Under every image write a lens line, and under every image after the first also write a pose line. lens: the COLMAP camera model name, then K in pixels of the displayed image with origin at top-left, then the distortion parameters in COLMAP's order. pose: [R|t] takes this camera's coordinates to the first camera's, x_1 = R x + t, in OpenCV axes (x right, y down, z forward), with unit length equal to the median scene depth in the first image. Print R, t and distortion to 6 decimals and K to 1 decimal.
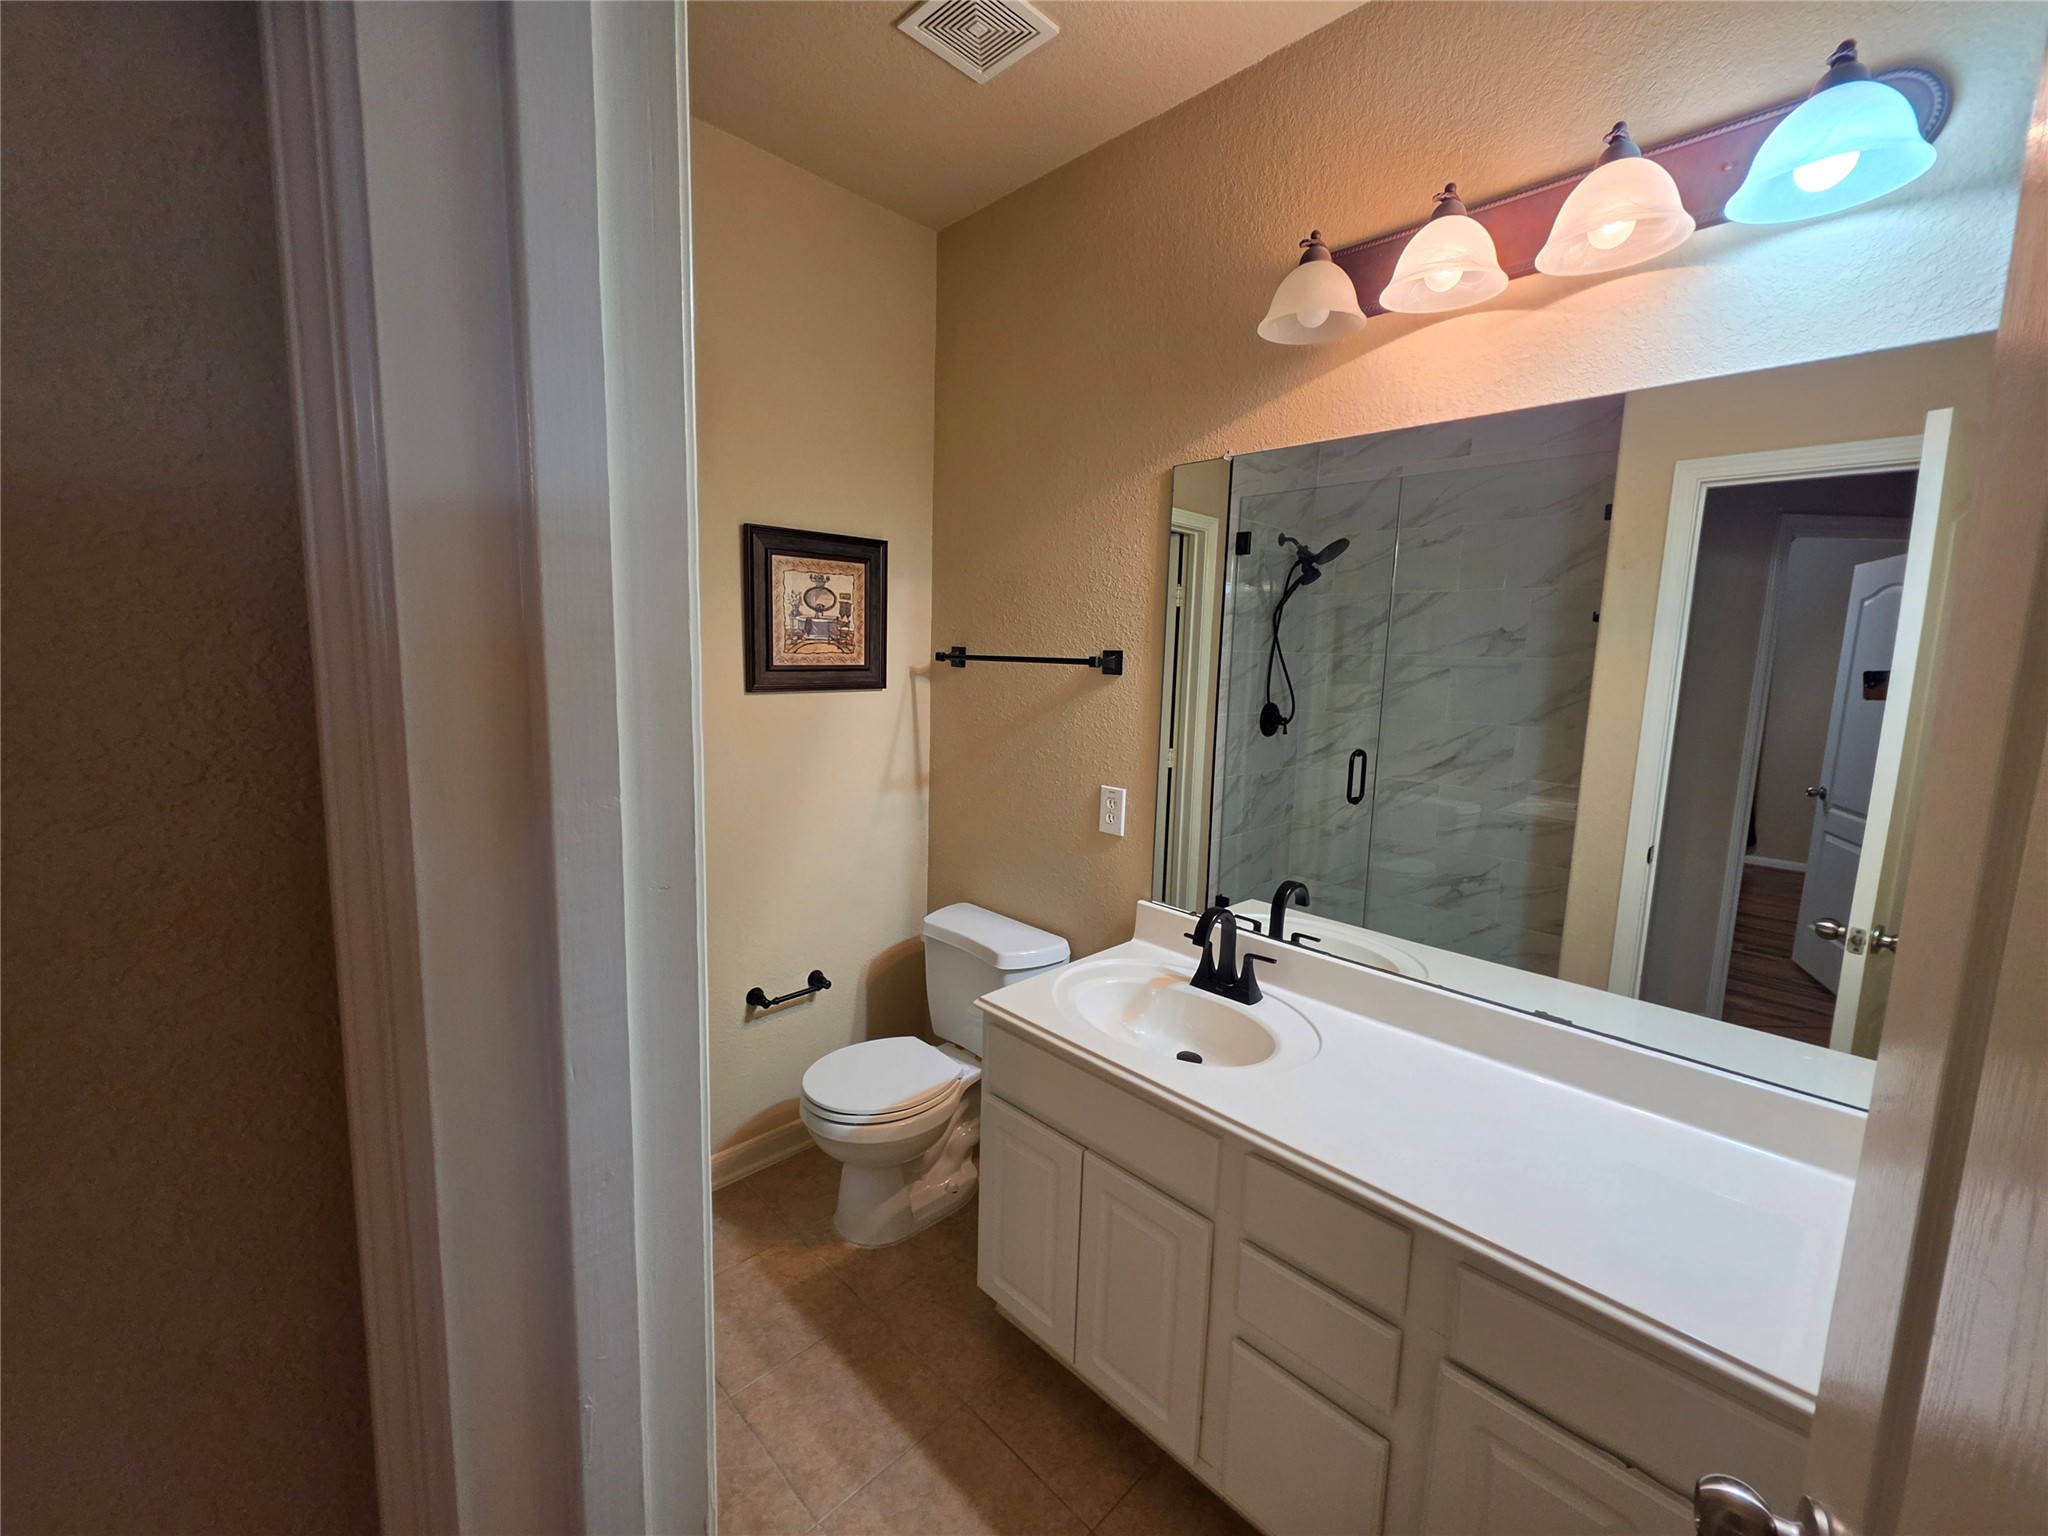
lens RADIAL K [[829.1, 0, 1024.0], [0, 829.1, 768.0], [0, 0, 1]] dist [-0.001075, 0.000214]
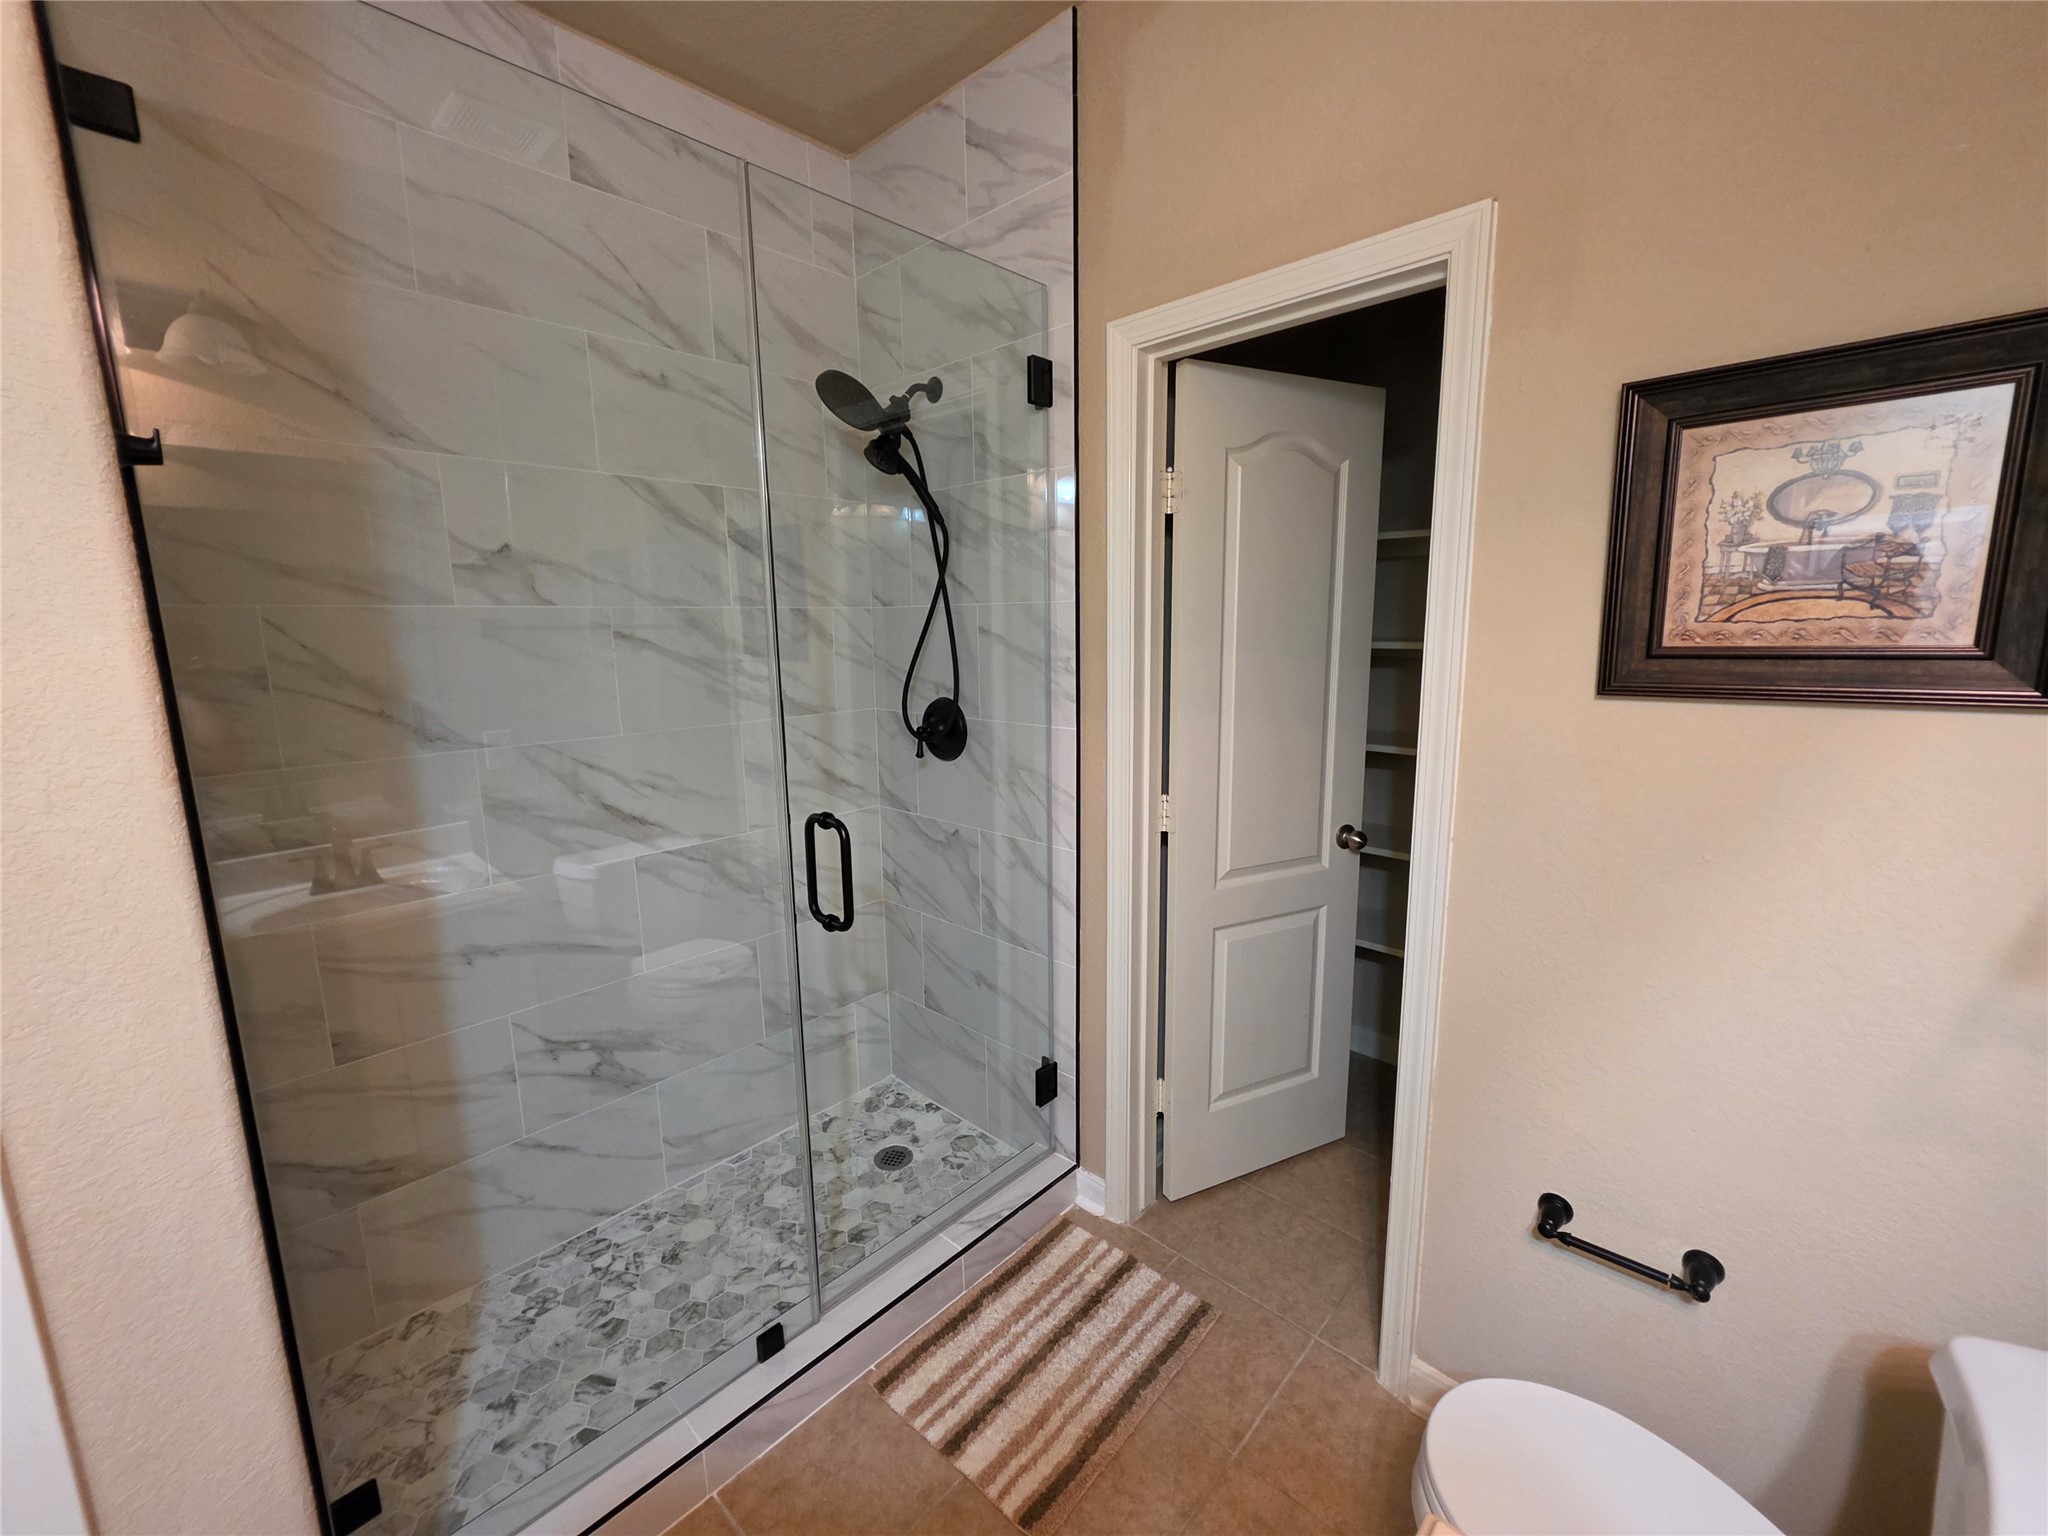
lens RADIAL K [[829.1, 0, 1024.0], [0, 829.1, 768.0], [0, 0, 1]] dist [-0.001075, 0.000214]
pose [[0.054345, 0.140690, -0.988561, 0.197101], [-0.123766, 0.983339, 0.133143, -0.067457], [0.990822, 0.115114, 0.070852, 0.562185]]
